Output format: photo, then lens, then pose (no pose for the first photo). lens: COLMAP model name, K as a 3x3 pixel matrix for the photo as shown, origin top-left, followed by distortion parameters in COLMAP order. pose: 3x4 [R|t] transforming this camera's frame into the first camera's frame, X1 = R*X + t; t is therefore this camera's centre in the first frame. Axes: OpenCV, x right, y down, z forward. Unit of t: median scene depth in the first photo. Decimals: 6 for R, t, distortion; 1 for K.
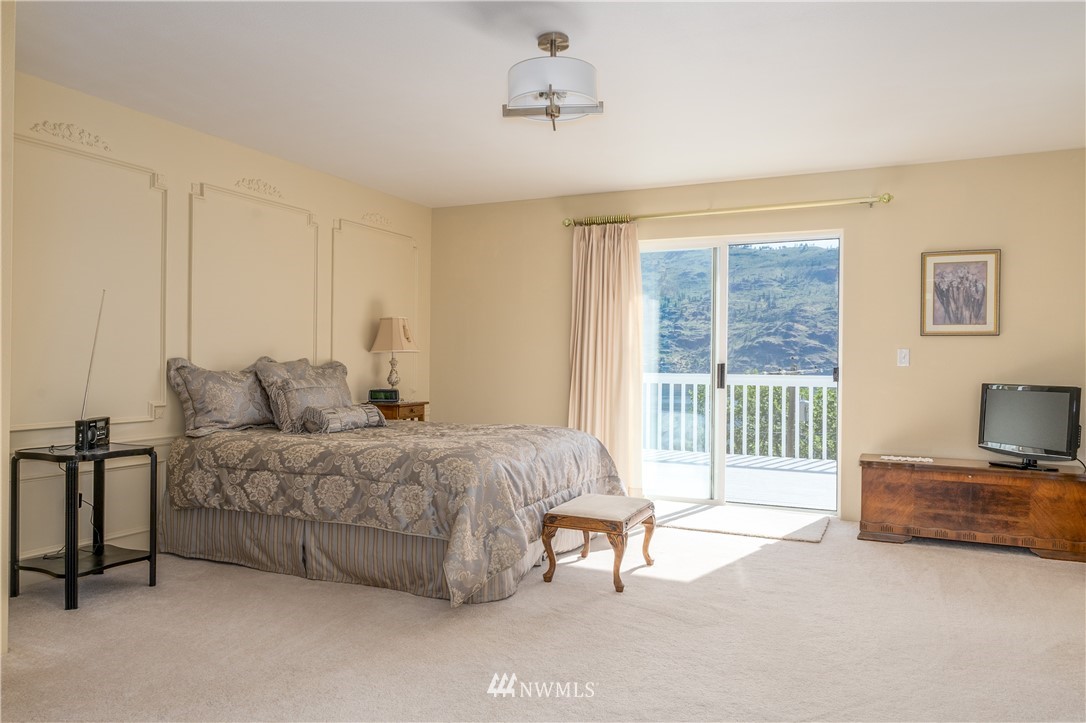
lens RADIAL K [[758.8, 0, 543.0], [0, 758.8, 361.5], [0, 0, 1]] dist [-0.009149, -0.005032]
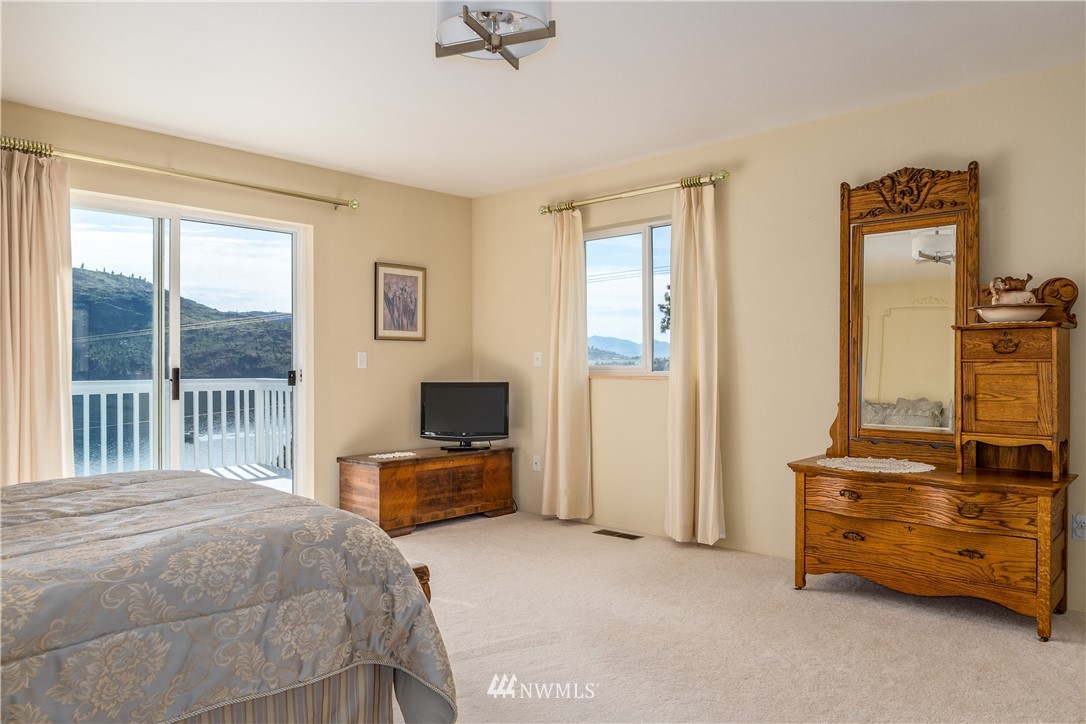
lens RADIAL K [[758.8, 0, 543.0], [0, 758.8, 362.0], [0, 0, 1]] dist [-0.009149, -0.005032]
pose [[0.300128, -0.009307, 0.953854, -0.465874], [-0.001357, 0.999947, 0.010184, -0.014036], [-0.953898, -0.004351, 0.300099, 0.465168]]
